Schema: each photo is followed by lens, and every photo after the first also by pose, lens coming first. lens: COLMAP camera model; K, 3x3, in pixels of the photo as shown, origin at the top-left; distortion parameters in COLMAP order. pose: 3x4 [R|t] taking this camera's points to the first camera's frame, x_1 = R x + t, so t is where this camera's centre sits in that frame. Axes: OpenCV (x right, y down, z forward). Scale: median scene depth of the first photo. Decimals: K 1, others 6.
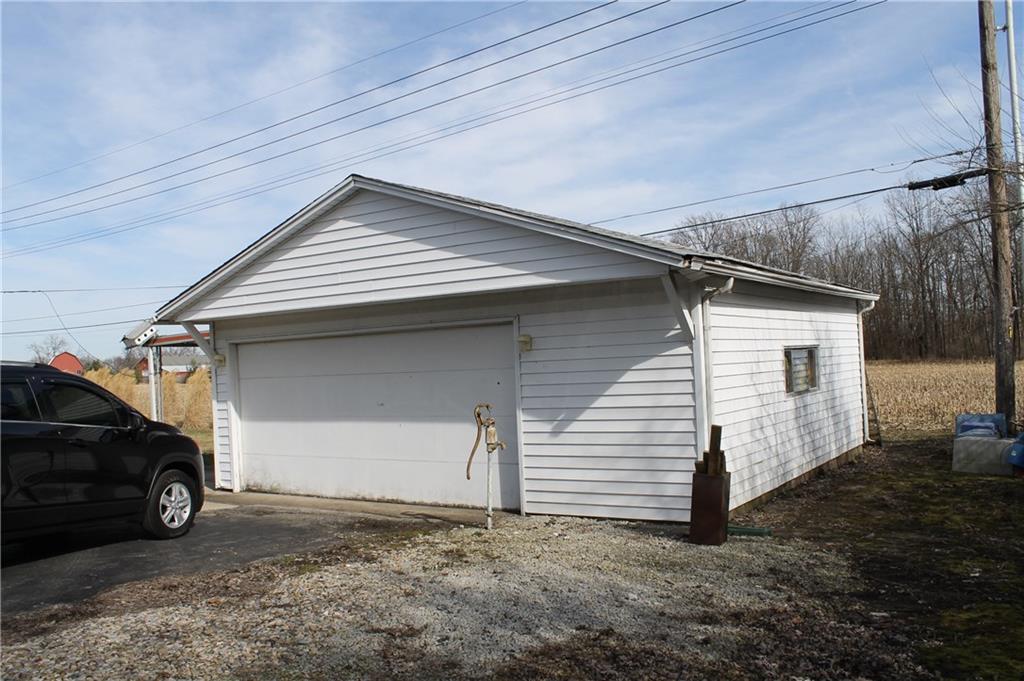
lens RADIAL K [[889.0, 0, 512.1], [0, 889.0, 341.6], [0, 0, 1]] dist [-0.083073, 0.039660]
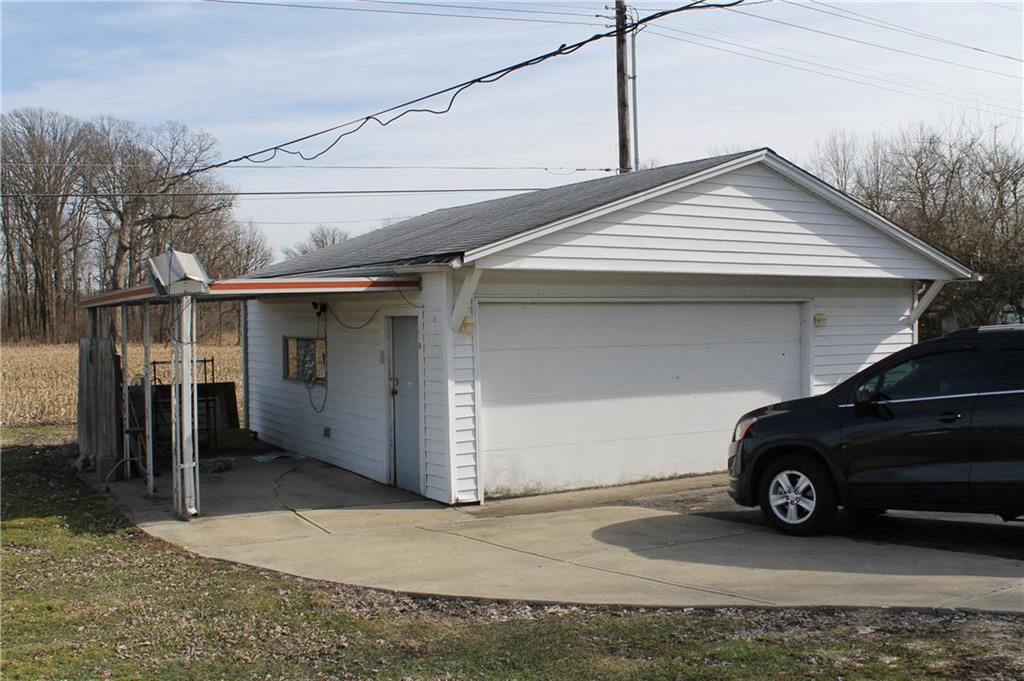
lens RADIAL K [[1023.9, 0, 512.1], [0, 1023.9, 338.7], [0, 0, 1]] dist [-0.124690, 0.000000]
pose [[0.417934, 0.020939, 0.908236, -1.247962], [-0.028640, 0.999541, -0.009866, 0.045919], [-0.908026, -0.021889, 0.418342, 0.713176]]
